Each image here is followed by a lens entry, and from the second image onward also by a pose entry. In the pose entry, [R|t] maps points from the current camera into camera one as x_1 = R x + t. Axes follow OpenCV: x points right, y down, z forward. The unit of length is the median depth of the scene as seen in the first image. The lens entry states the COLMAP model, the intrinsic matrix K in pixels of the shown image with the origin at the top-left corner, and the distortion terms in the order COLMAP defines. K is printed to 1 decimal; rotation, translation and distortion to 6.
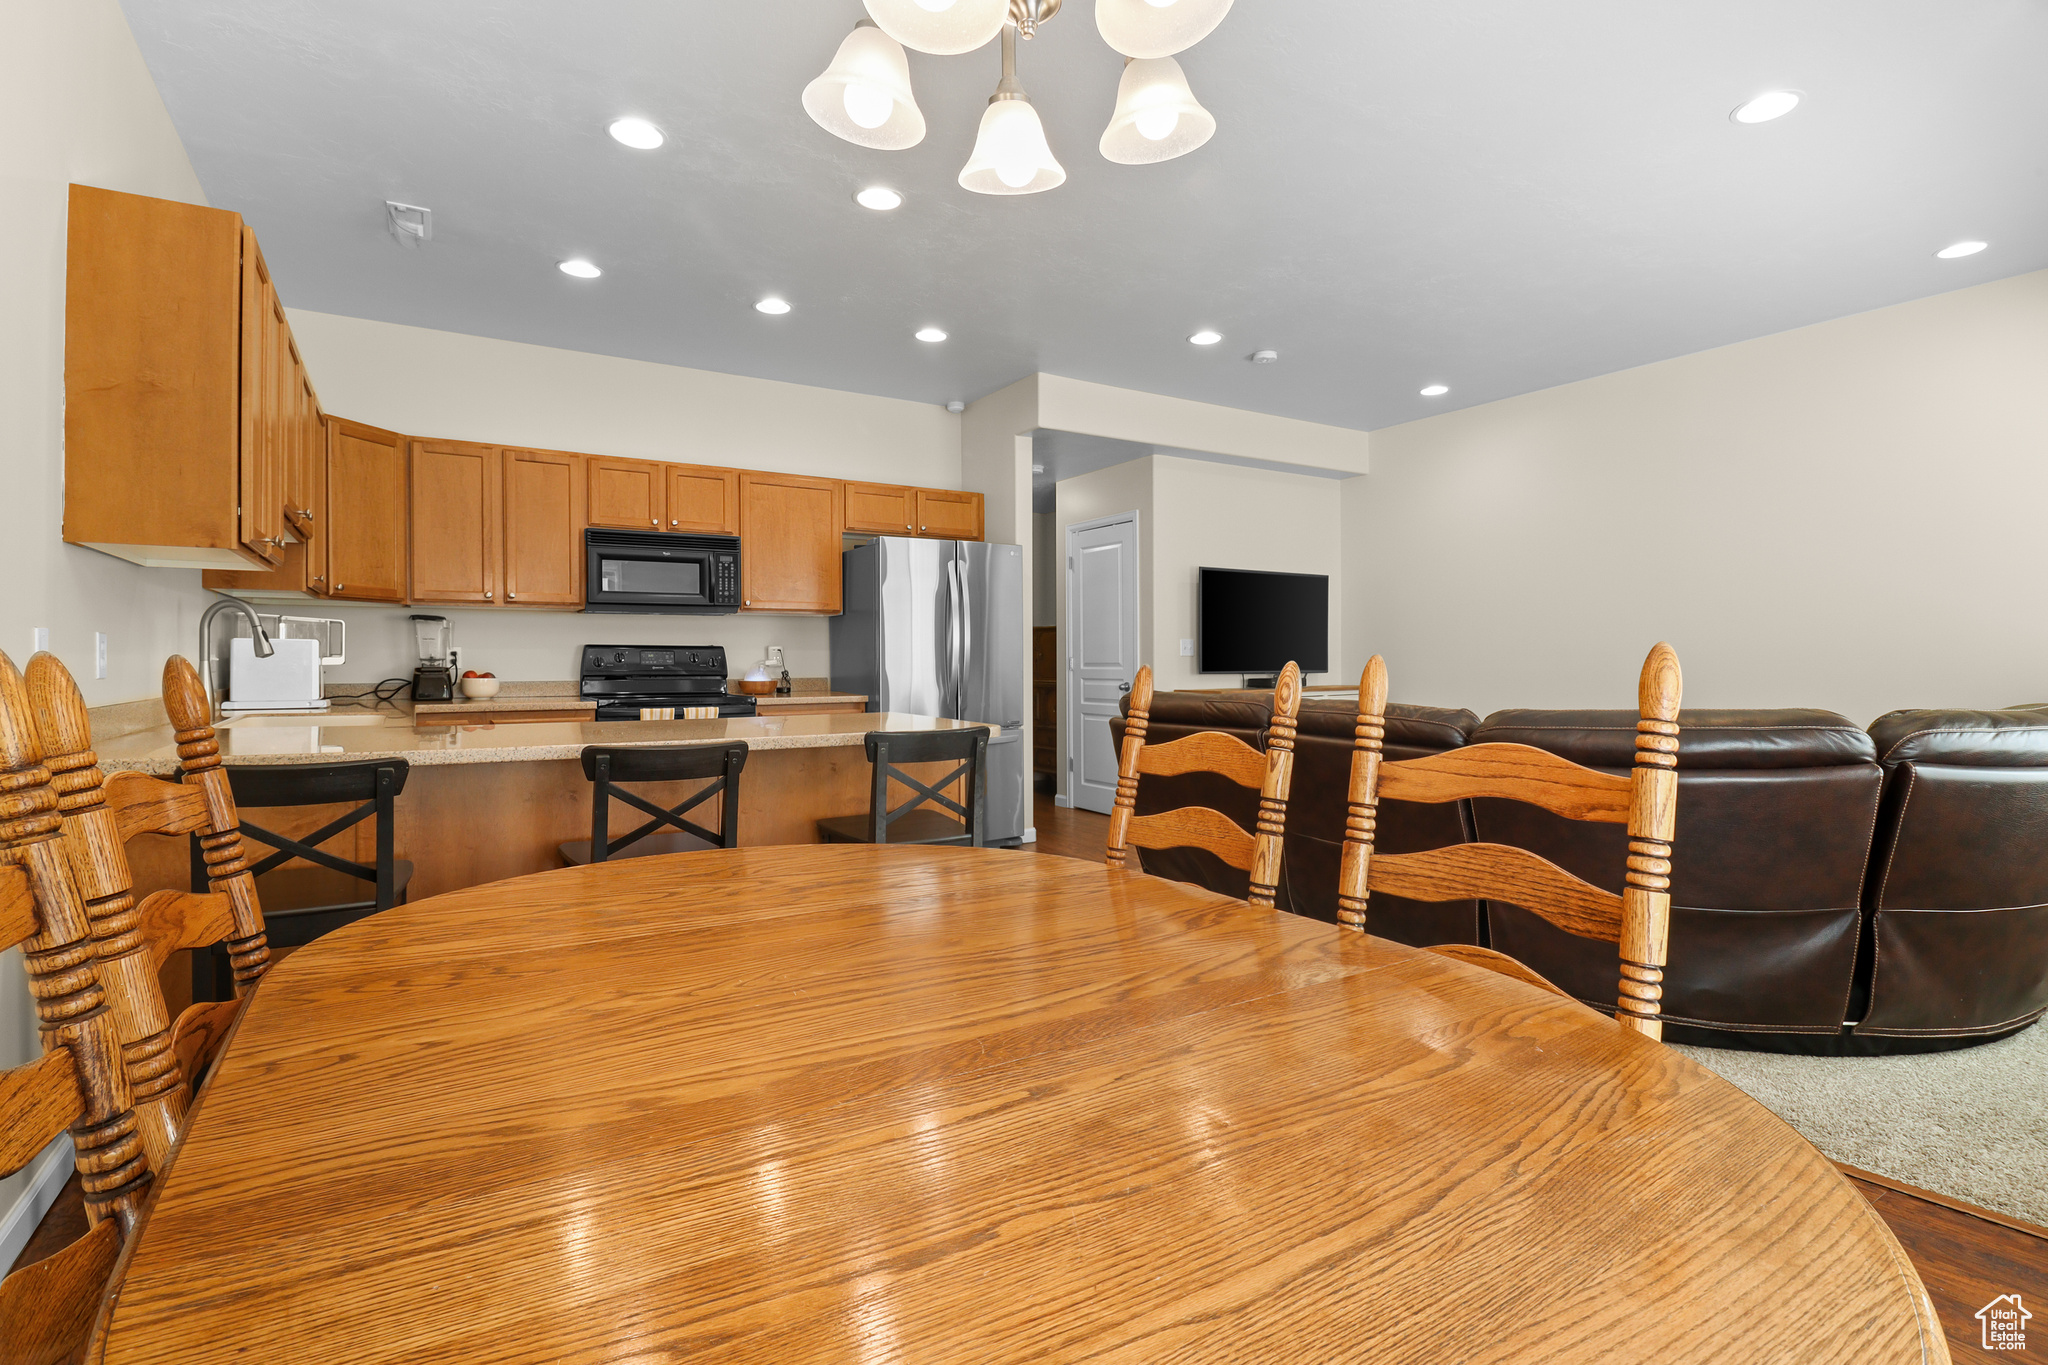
lens RADIAL K [[983.2, 0, 1014.2], [0, 983.2, 649.3], [0, 0, 1]] dist [0.011803, -0.013667]
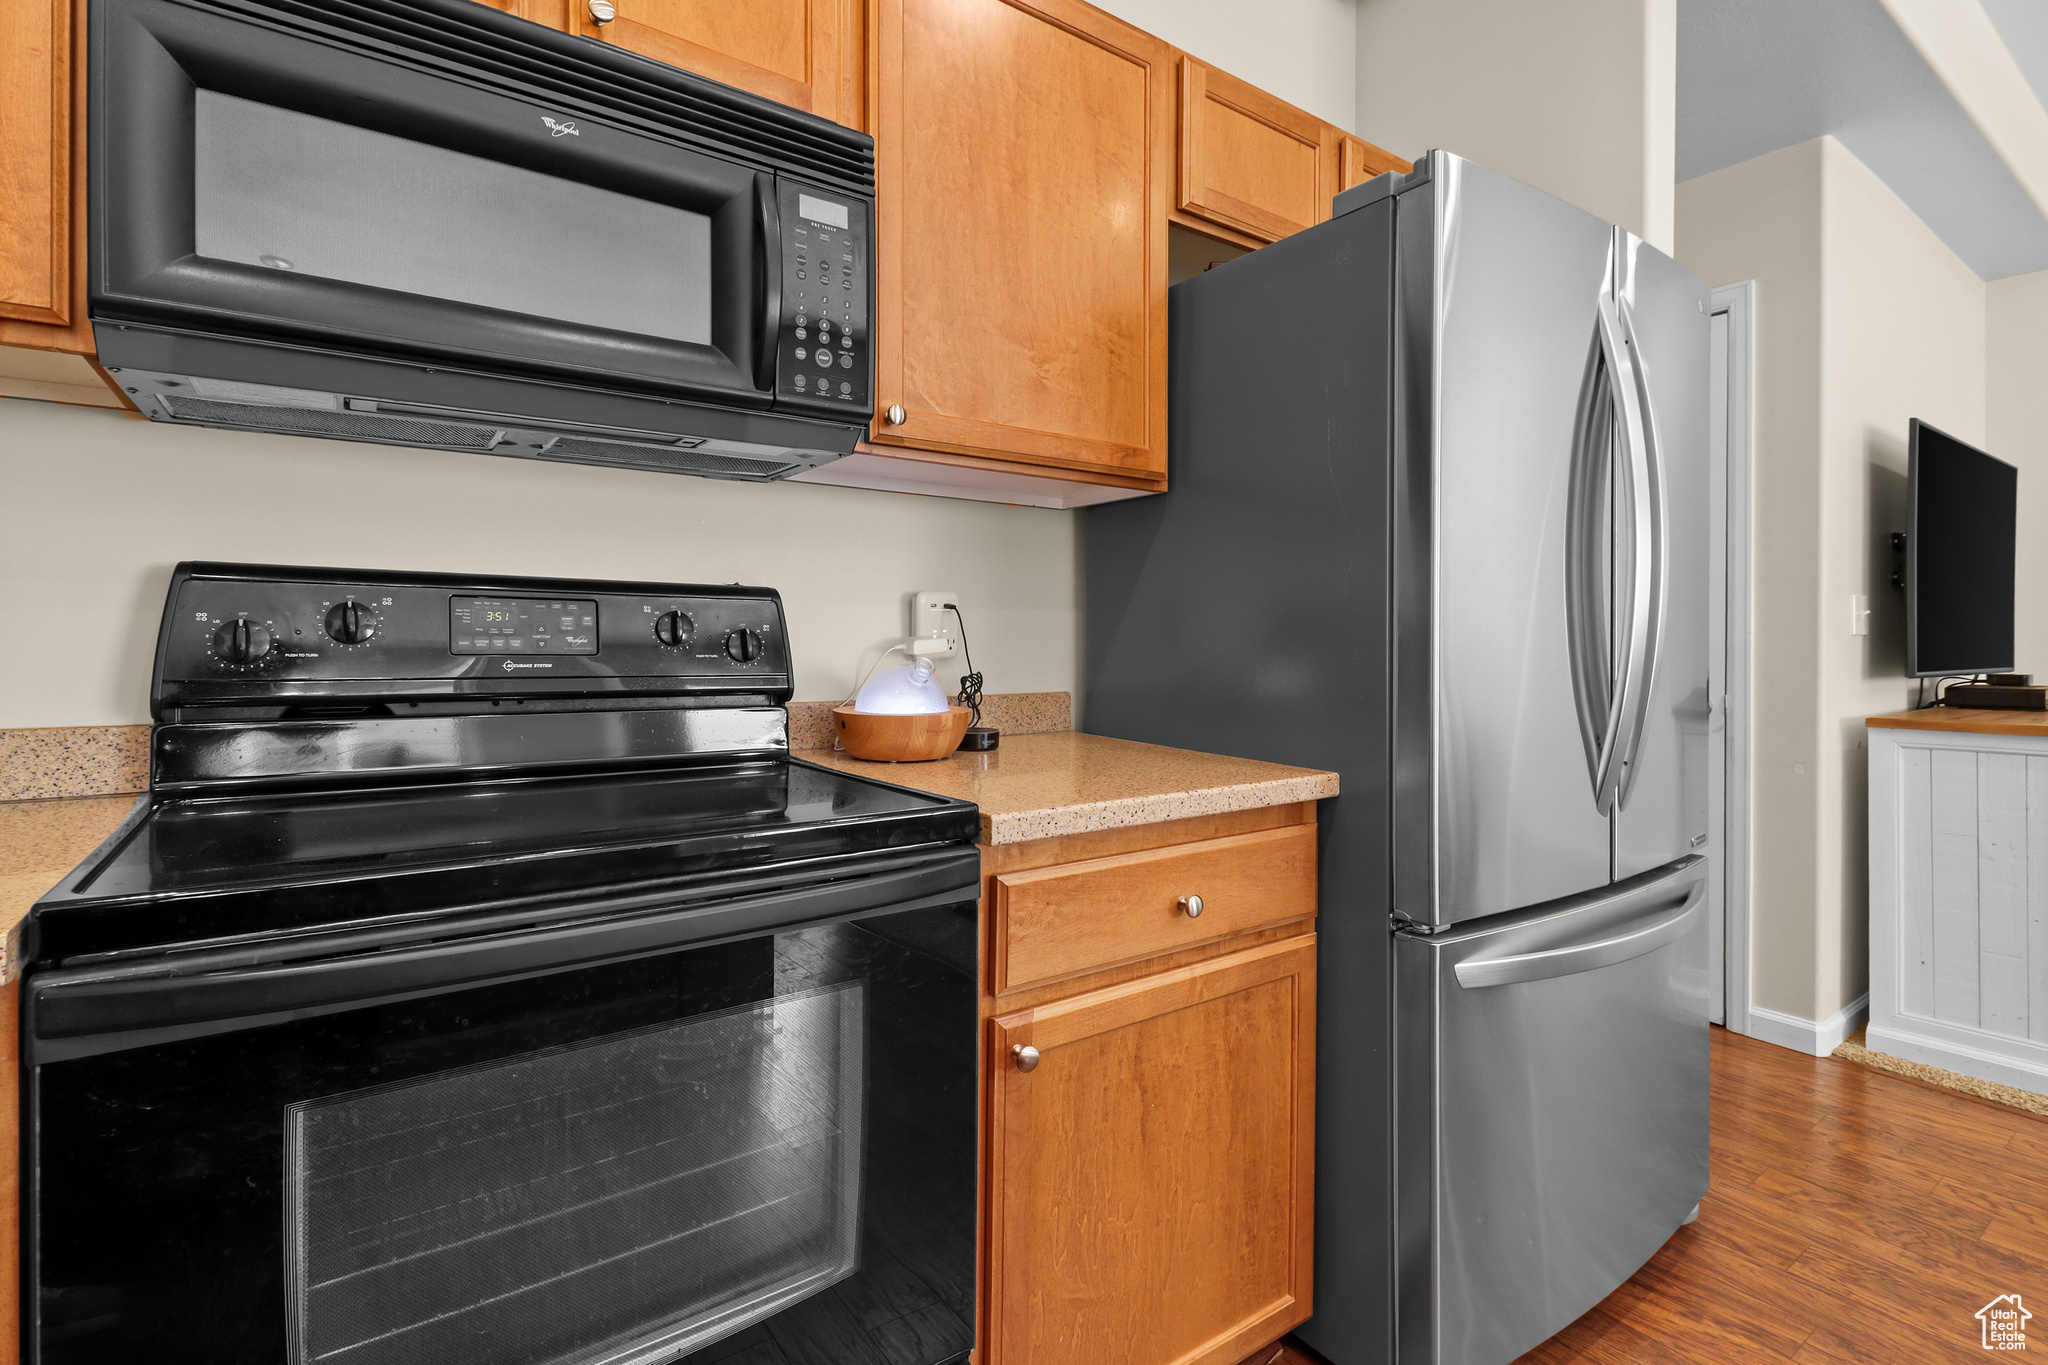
lens RADIAL K [[983.2, 0, 1047.2], [0, 983.2, 640.0], [0, 0, 1]] dist [0.011803, -0.013667]
pose [[0.995271, 0.004763, 0.097023, -0.260410], [-0.005346, 0.999969, 0.005752, 0.010286], [-0.096992, -0.006243, 0.995266, 0.754294]]
